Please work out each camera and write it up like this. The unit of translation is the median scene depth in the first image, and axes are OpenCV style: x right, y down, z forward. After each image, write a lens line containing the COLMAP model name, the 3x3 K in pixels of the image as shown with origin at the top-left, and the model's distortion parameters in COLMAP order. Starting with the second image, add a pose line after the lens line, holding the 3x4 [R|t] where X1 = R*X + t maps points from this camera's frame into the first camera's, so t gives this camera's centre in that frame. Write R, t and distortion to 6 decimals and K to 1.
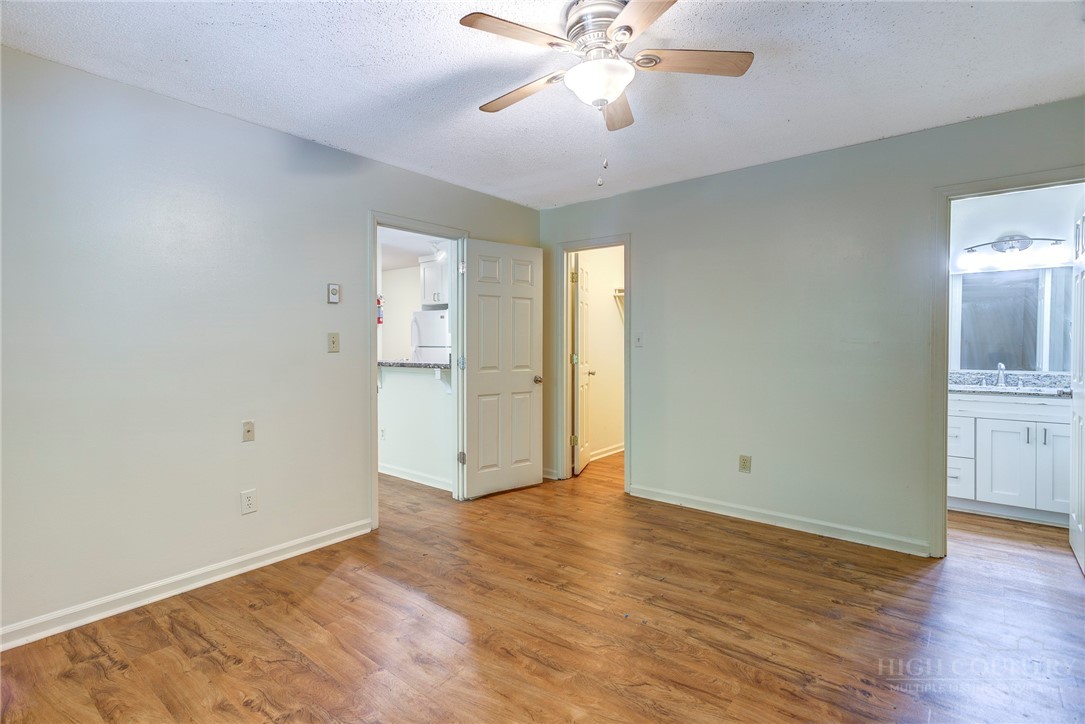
lens RADIAL K [[528.4, 0, 544.5], [0, 528.4, 356.8], [0, 0, 1]] dist [-0.001748, 0.006571]
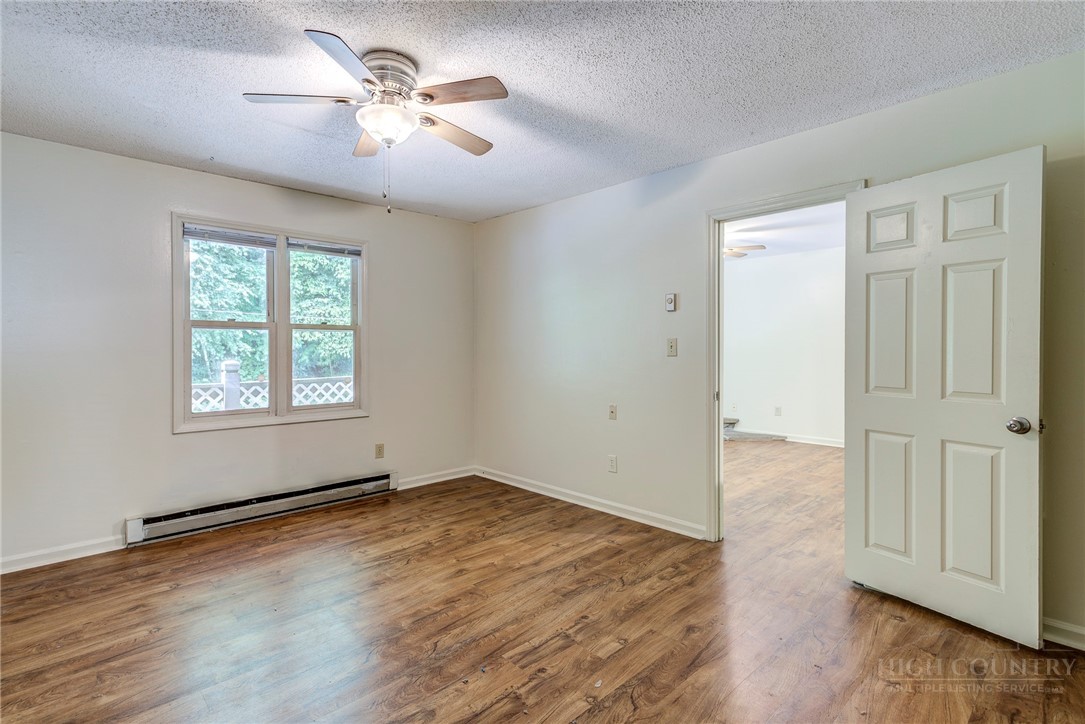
lens RADIAL K [[528.4, 0, 544.5], [0, 528.4, 356.8], [0, 0, 1]] dist [-0.001748, 0.006571]
pose [[-0.122644, 0.025047, -0.992135, 0.979259], [-0.026779, 0.999234, 0.028536, -0.042999], [0.992089, 0.030068, -0.121879, 1.190190]]
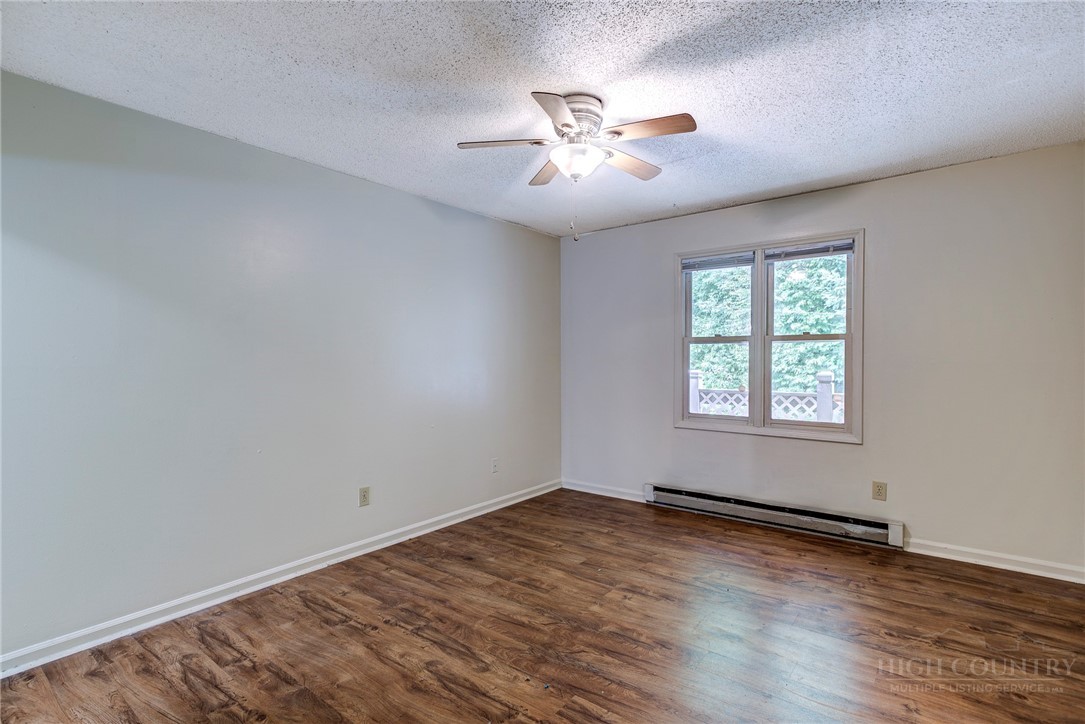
lens RADIAL K [[527.8, 0, 540.5], [0, 527.8, 364.6], [0, 0, 1]] dist [0.010780, 0.000602]
pose [[-0.999872, 0.011482, -0.011171, 0.169046], [0.010998, 0.999037, 0.042469, -0.065250], [0.011648, 0.042341, -0.999035, 1.835883]]
